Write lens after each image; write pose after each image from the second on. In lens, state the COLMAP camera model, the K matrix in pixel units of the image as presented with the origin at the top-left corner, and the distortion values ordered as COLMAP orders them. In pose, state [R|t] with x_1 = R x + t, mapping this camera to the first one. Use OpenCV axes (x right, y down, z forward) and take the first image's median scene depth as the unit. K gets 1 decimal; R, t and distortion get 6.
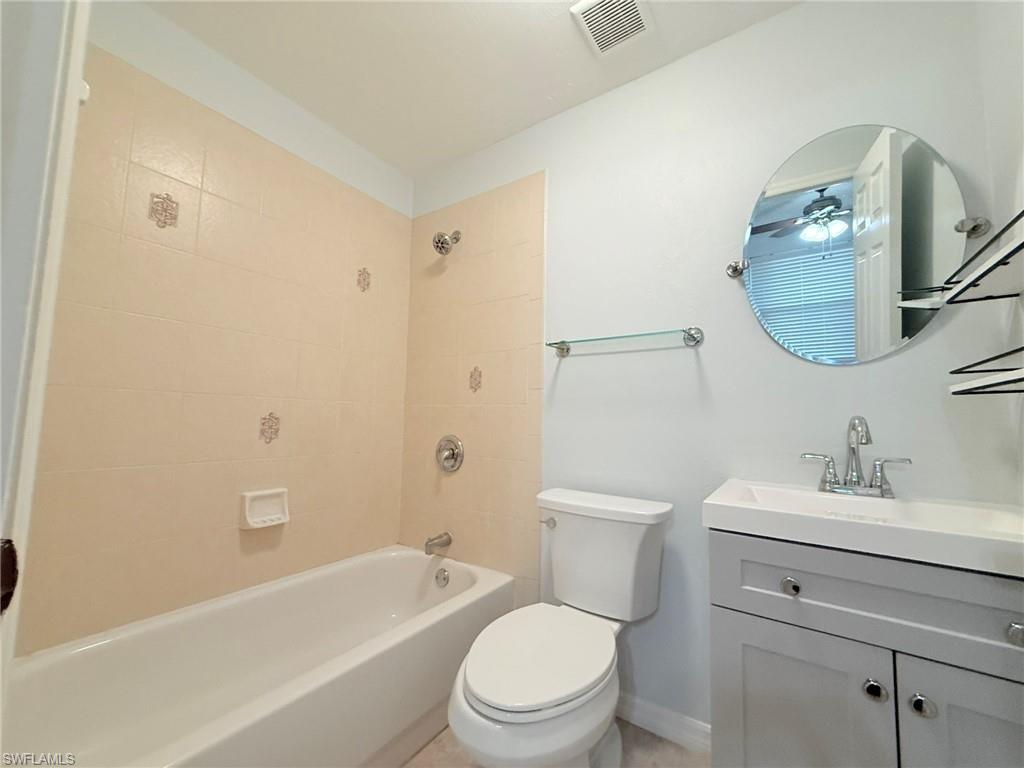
lens RADIAL K [[406.5, 0, 510.7], [0, 406.5, 386.1], [0, 0, 1]] dist [0.000088, 0.000545]
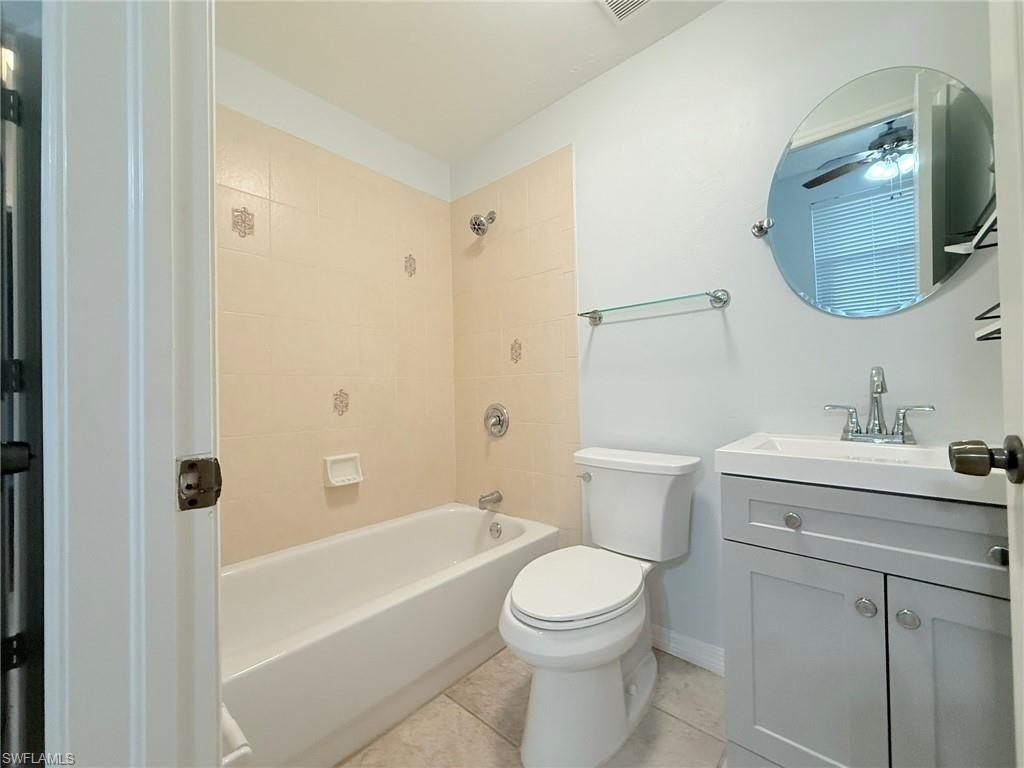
lens RADIAL K [[406.5, 0, 513.2], [0, 406.5, 385.4], [0, 0, 1]] dist [0.000088, 0.000545]
pose [[0.991612, -0.043869, -0.121581, 0.045832], [0.052024, 0.996546, 0.064732, 0.004674], [0.118321, -0.070514, 0.990468, -0.104869]]
